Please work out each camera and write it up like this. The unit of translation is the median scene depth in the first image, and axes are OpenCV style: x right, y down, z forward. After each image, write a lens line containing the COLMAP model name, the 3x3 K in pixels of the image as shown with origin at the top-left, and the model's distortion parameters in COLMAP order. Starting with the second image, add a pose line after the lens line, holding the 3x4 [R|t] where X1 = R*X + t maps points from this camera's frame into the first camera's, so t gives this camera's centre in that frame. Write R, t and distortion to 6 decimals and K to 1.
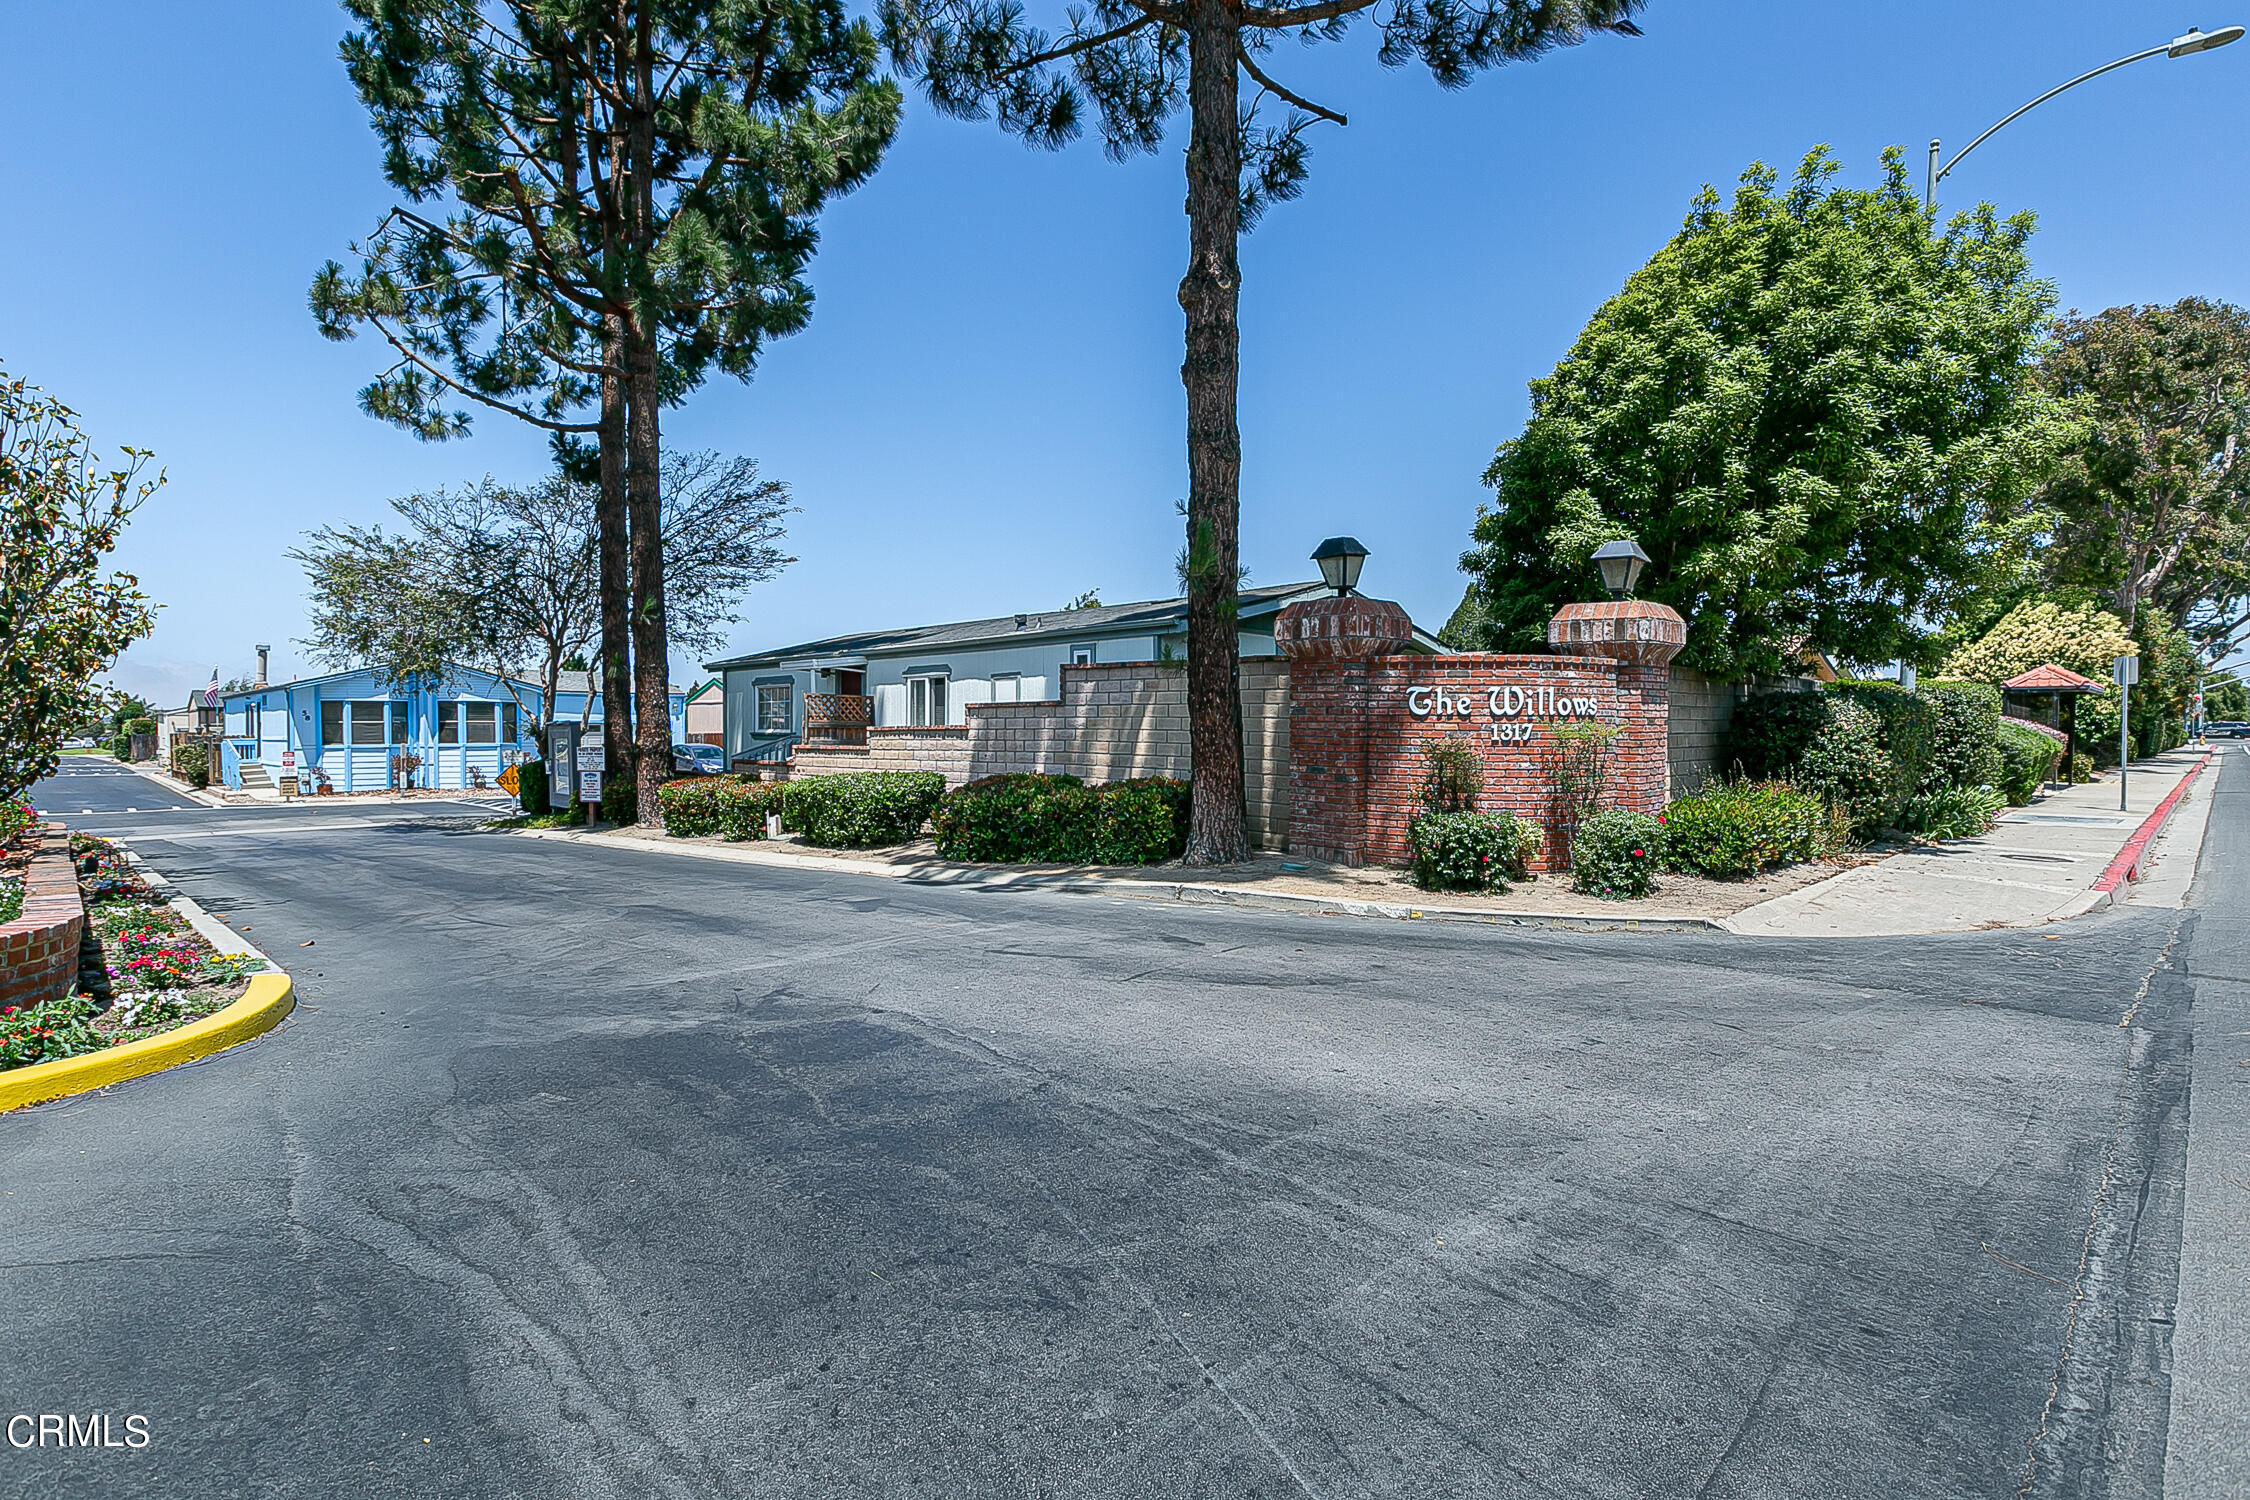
lens RADIAL K [[1125.4, 0, 1126.4], [0, 1125.4, 772.1], [0, 0, 1]] dist [0.001144, 0.000146]
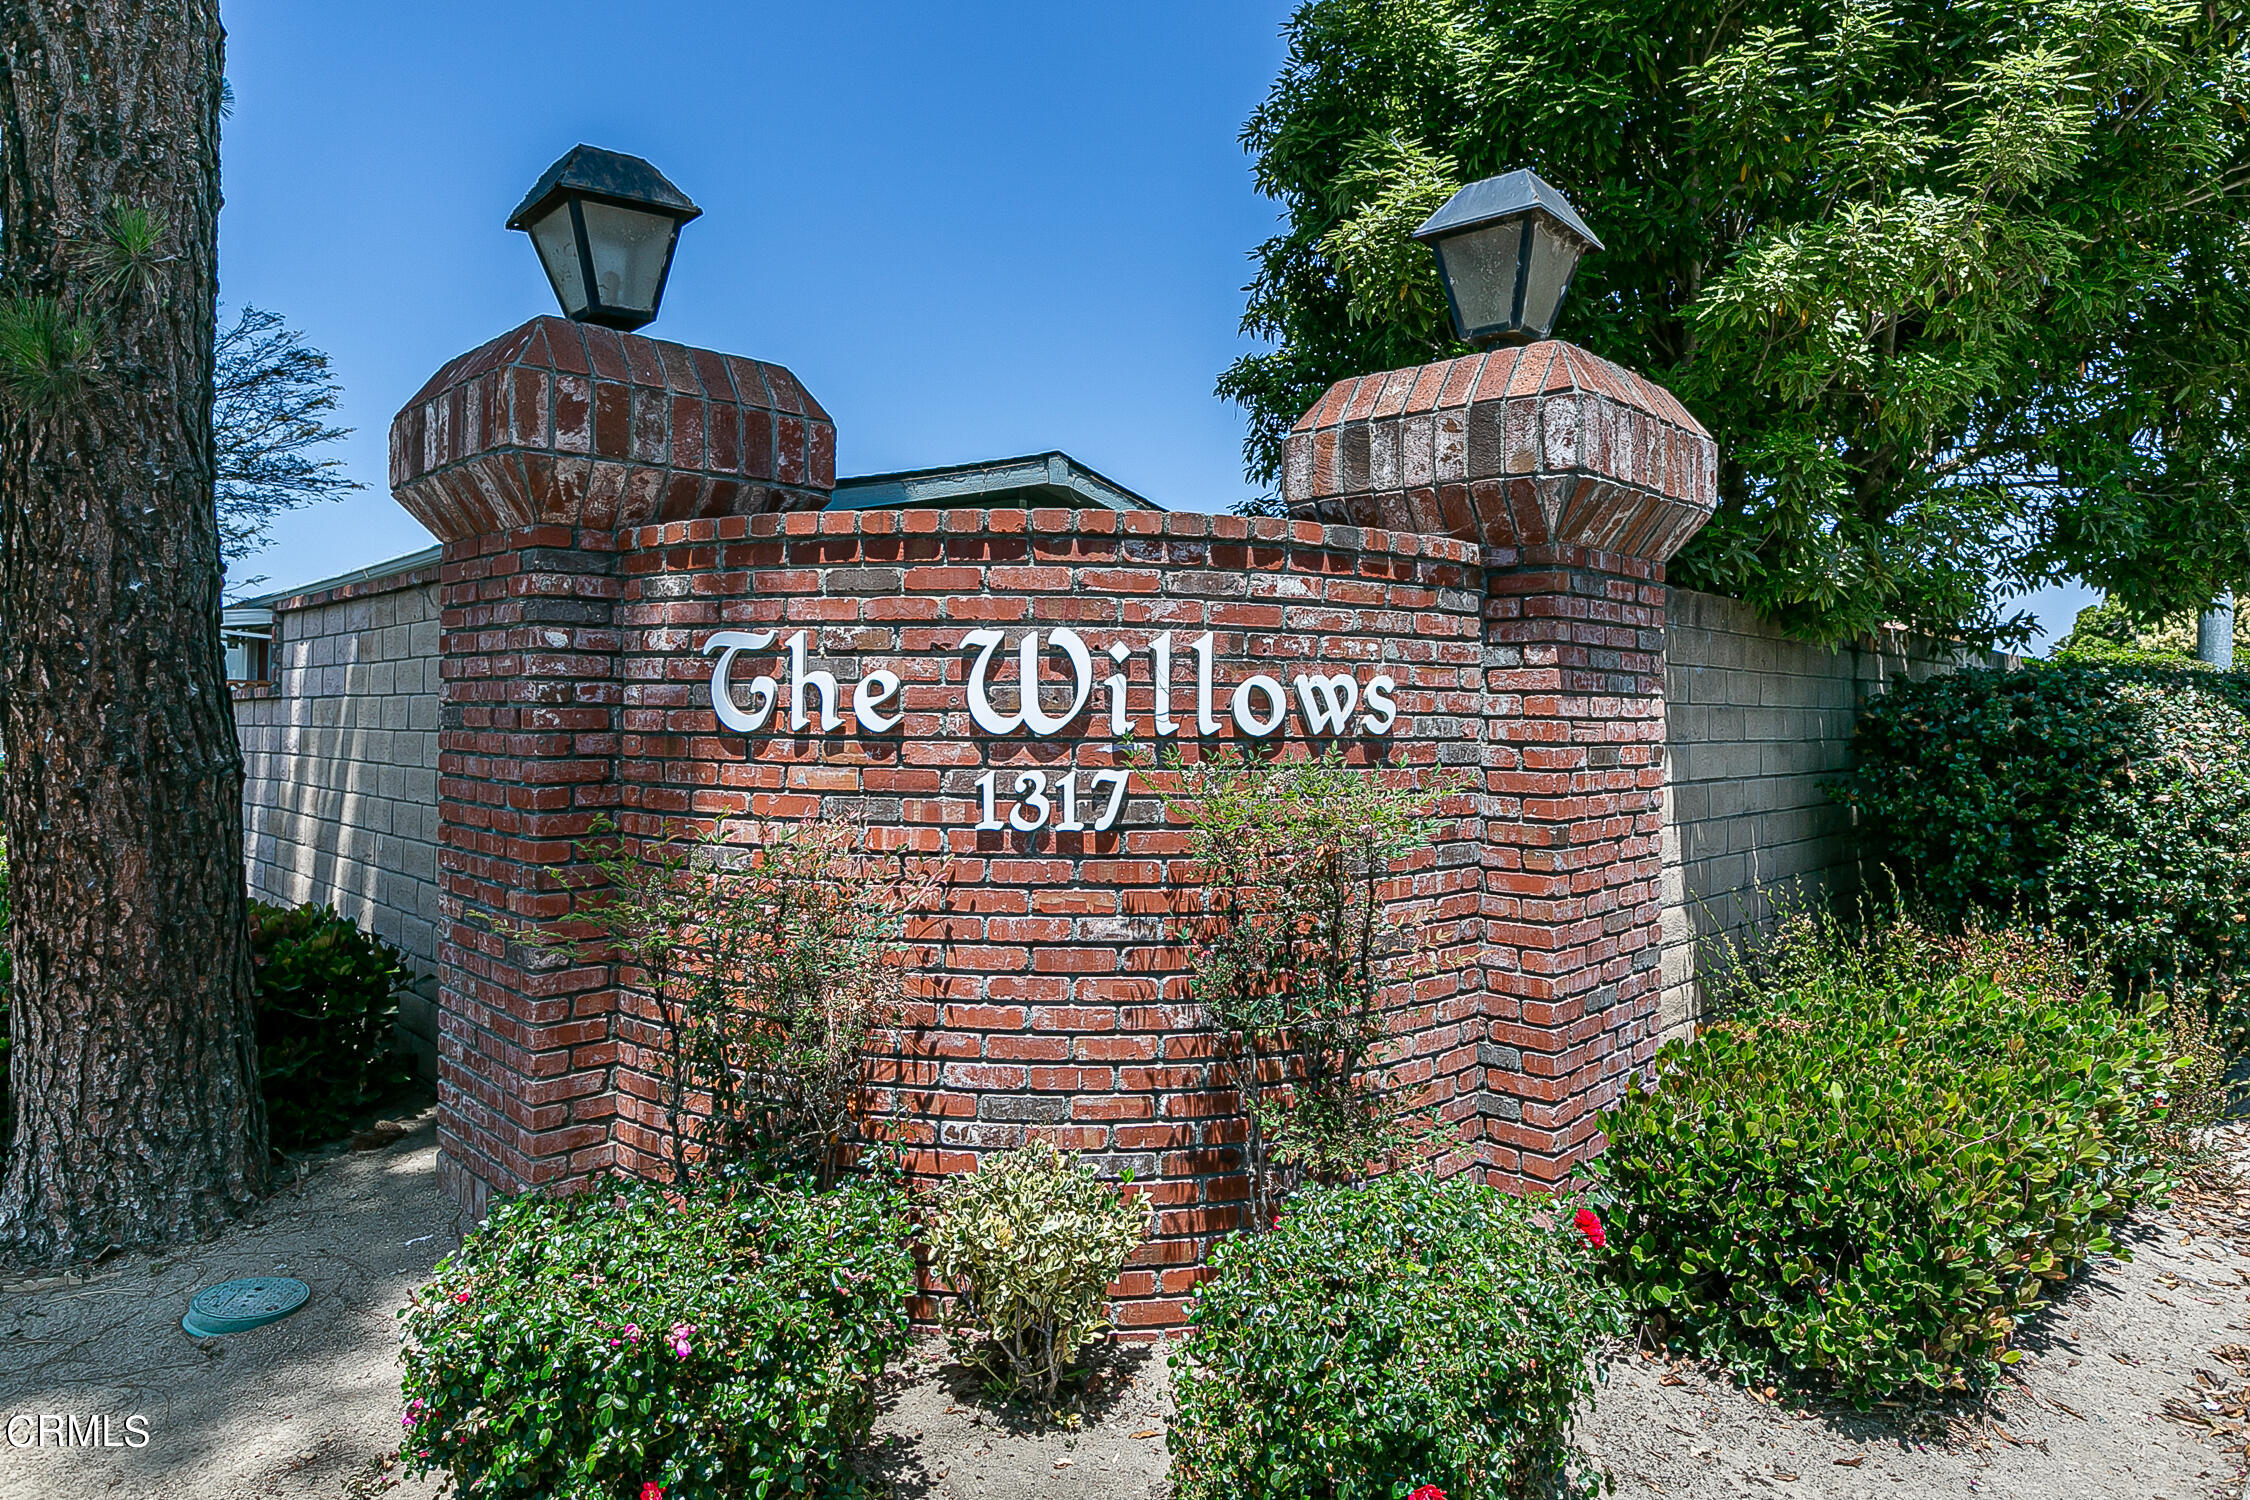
lens RADIAL K [[1344.1, 0, 1122.4], [0, 1344.1, 729.3], [0, 0, 1]] dist [-0.006196, -0.001088]
pose [[0.999880, 0.002655, 0.015263, 0.344272], [-0.002072, 0.999272, -0.038094, -0.039336], [-0.015353, 0.038058, 0.999158, 0.667341]]
